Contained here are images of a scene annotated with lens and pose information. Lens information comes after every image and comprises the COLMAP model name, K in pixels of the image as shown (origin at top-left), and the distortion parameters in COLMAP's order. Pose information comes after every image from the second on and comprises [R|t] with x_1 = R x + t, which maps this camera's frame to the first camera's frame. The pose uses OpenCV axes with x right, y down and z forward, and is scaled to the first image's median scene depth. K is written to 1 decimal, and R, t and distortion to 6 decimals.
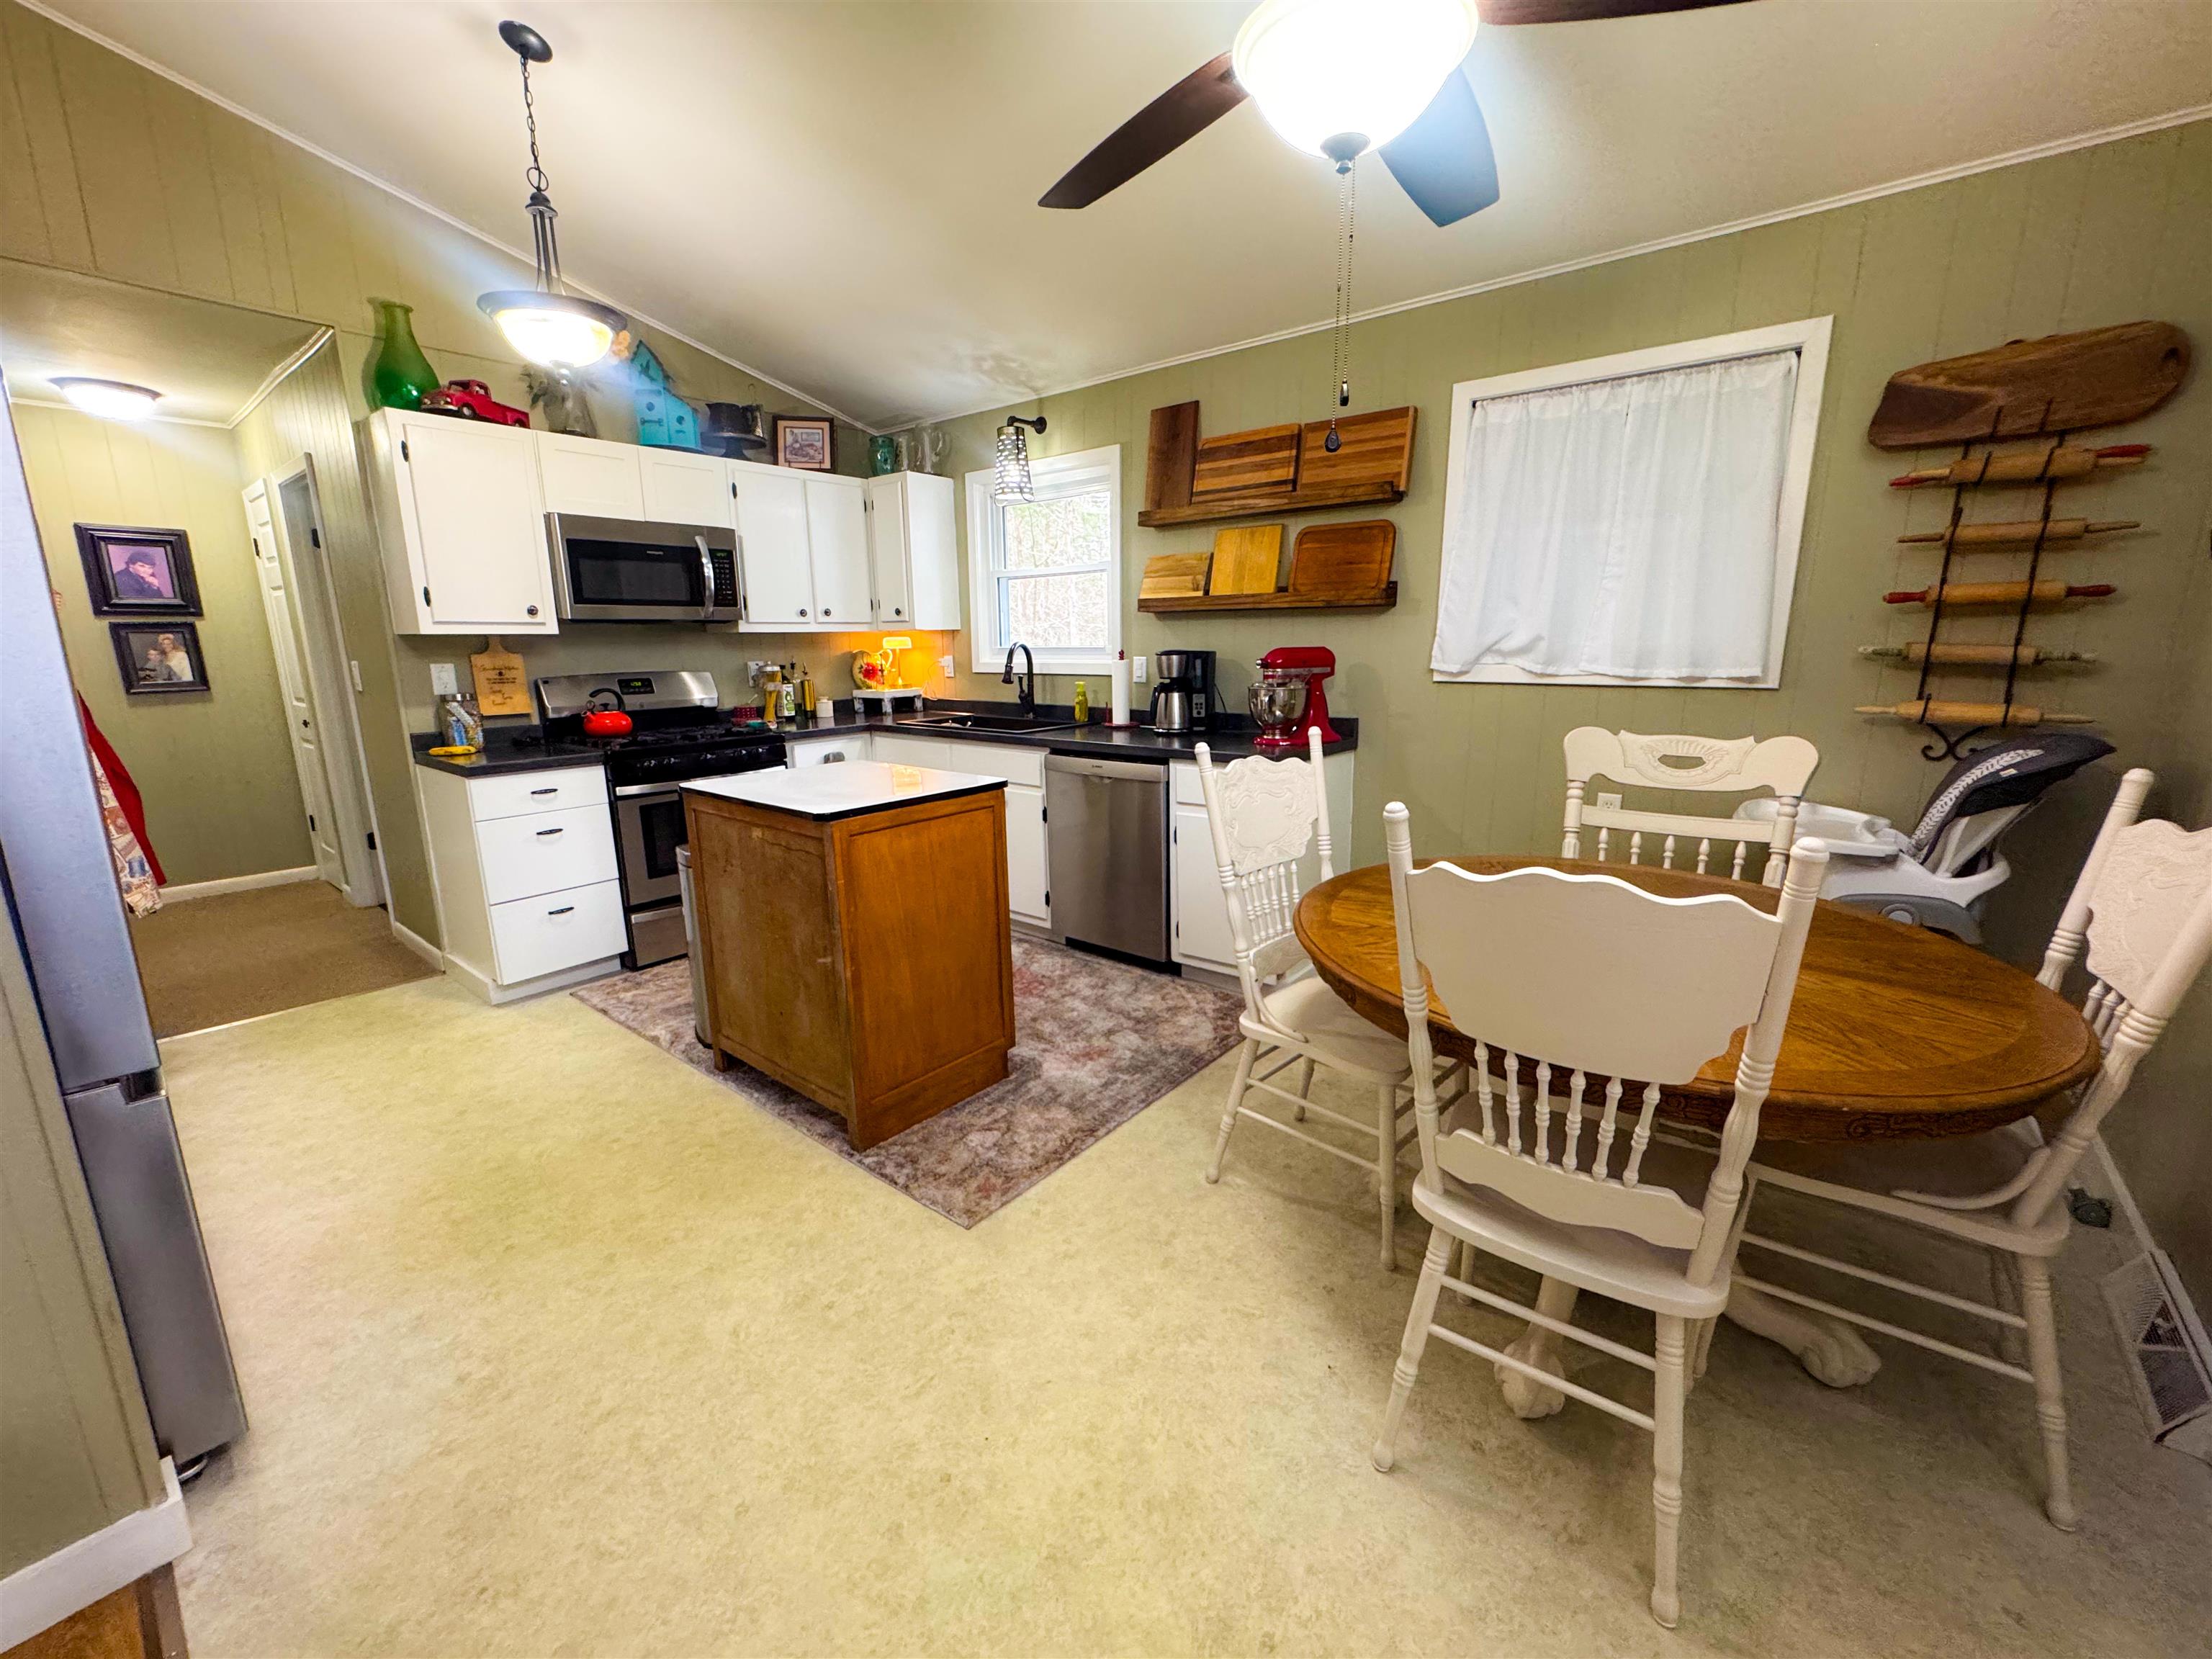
lens RADIAL K [[890.0, 0, 1106.0], [0, 890.0, 829.5], [0, 0, 1]] dist [-0.002825, 0.000214]
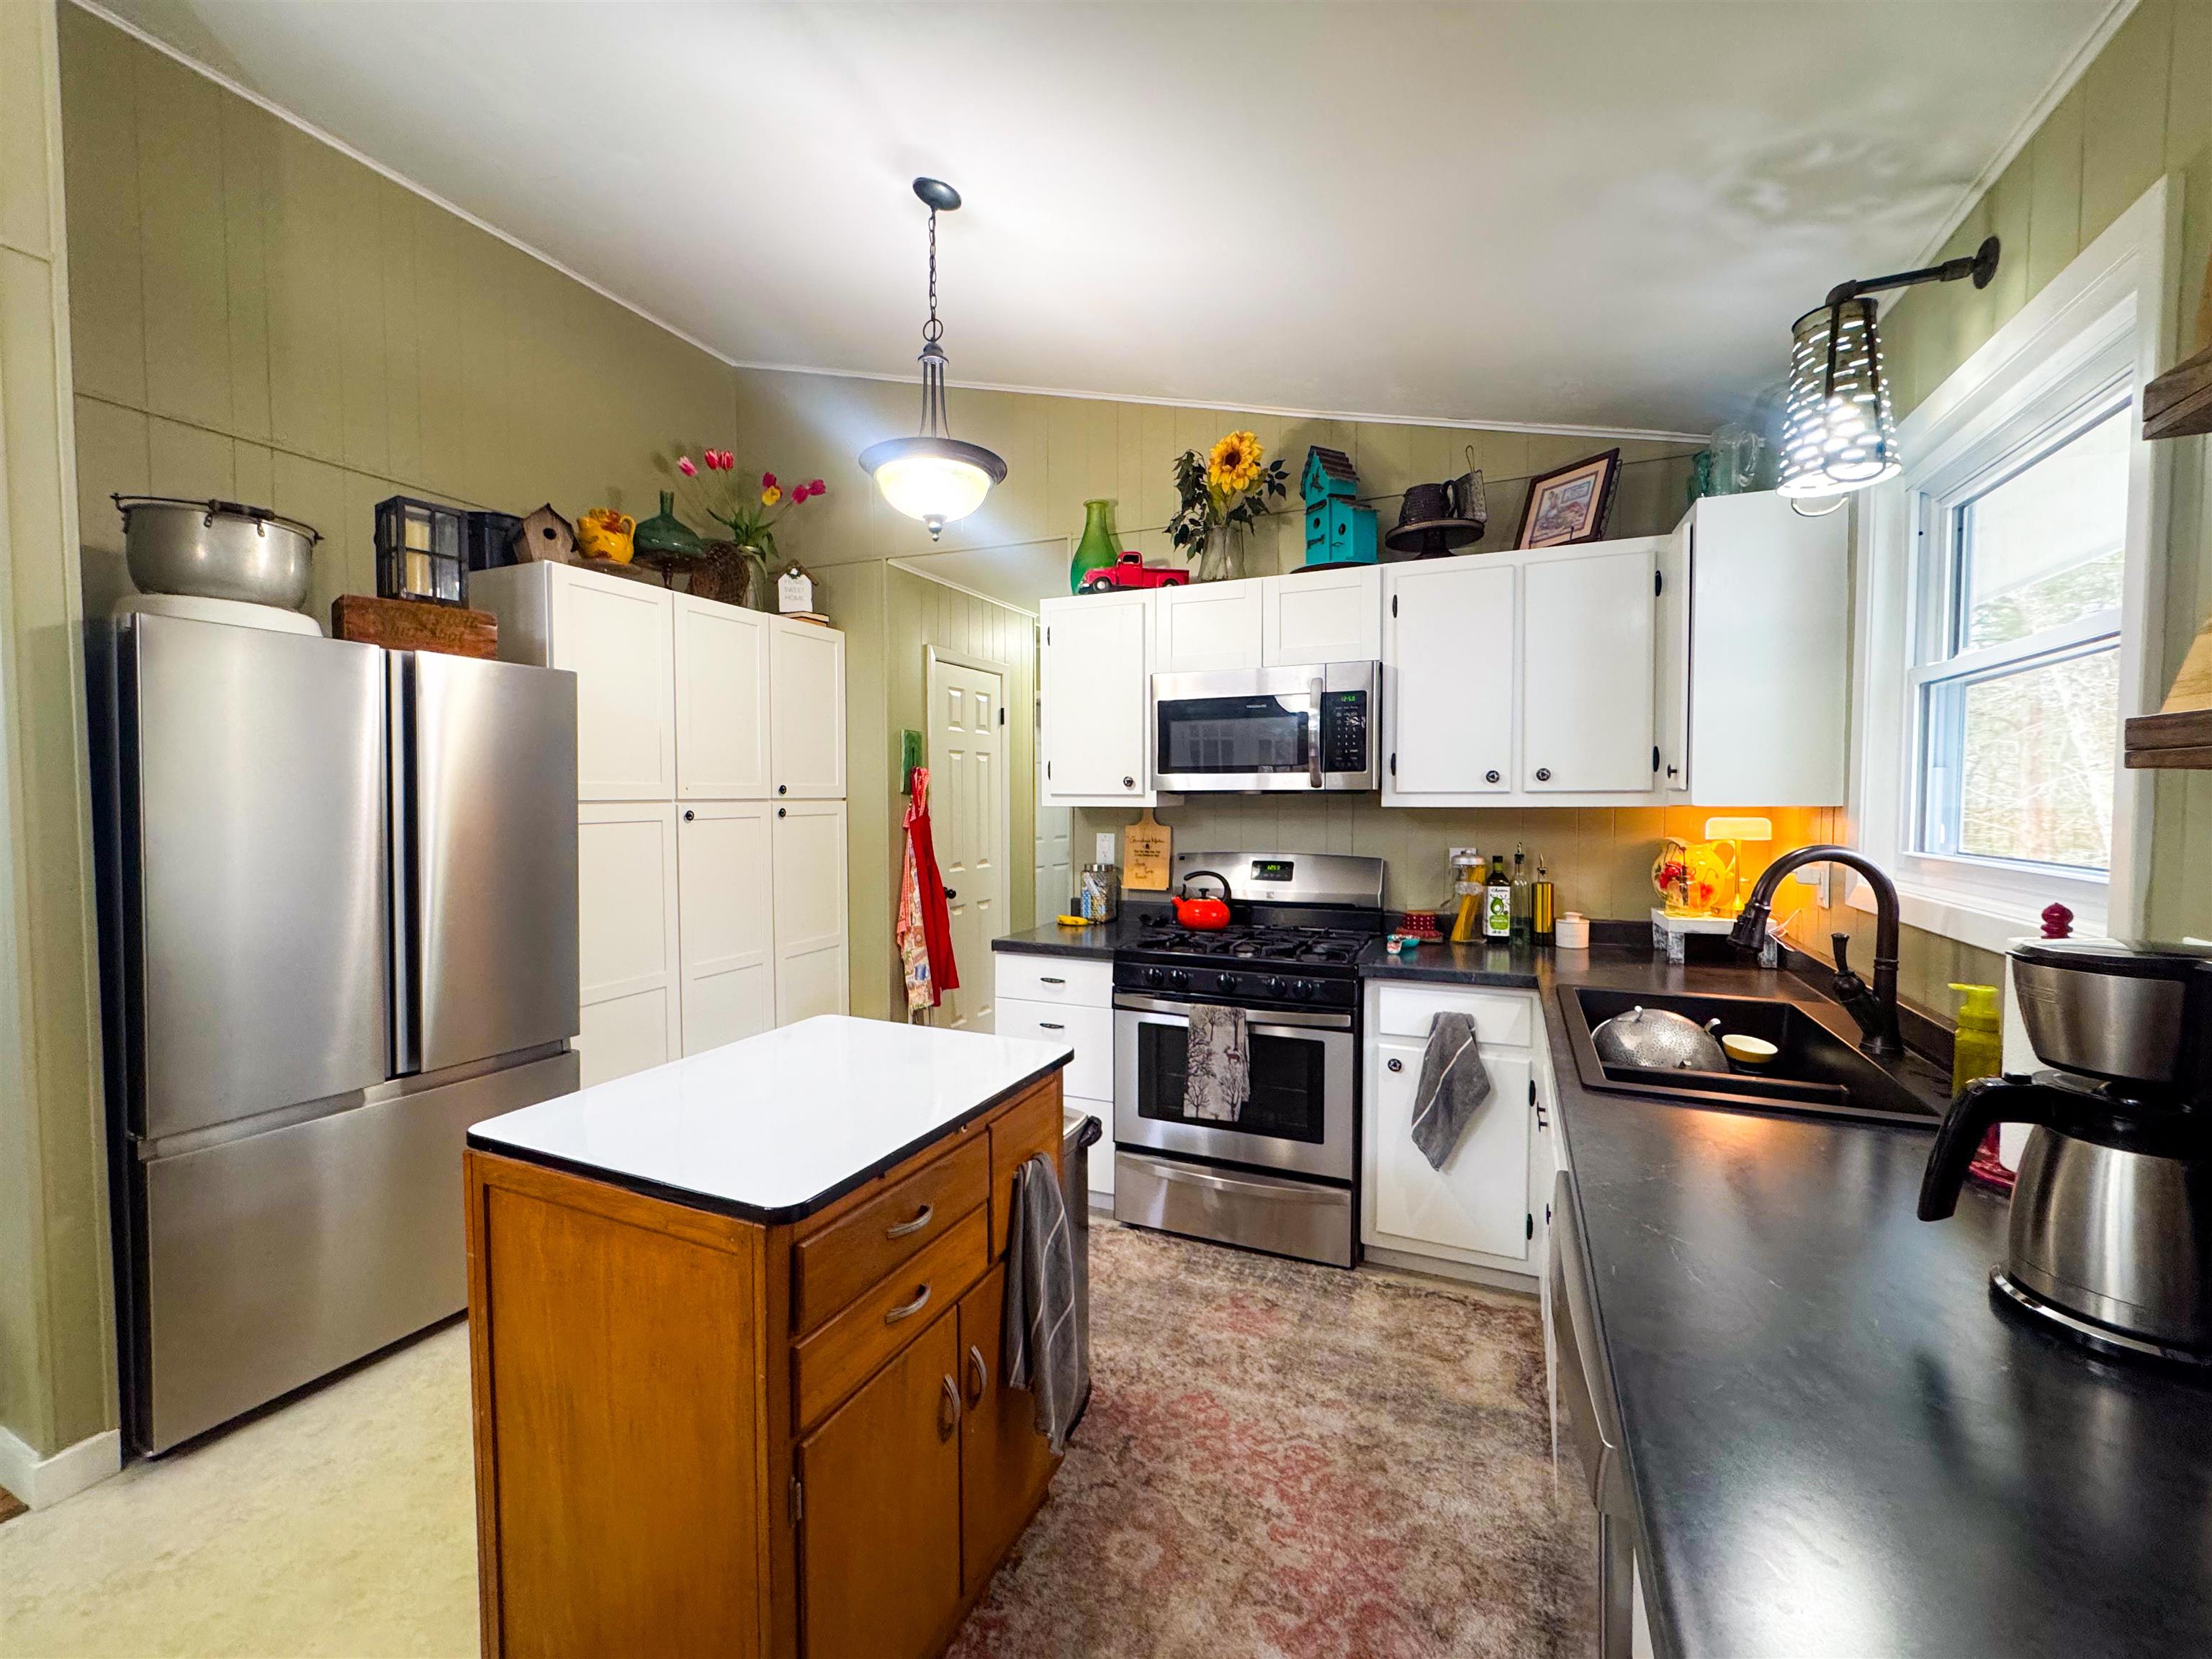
lens RADIAL K [[890.0, 0, 1106.0], [0, 890.0, 829.5], [0, 0, 1]] dist [-0.002825, 0.000214]
pose [[0.262911, 0.048287, -0.963611, 0.216074], [-0.205756, 0.978578, -0.007101, -0.176470], [0.942625, 0.200135, 0.267214, 0.701786]]
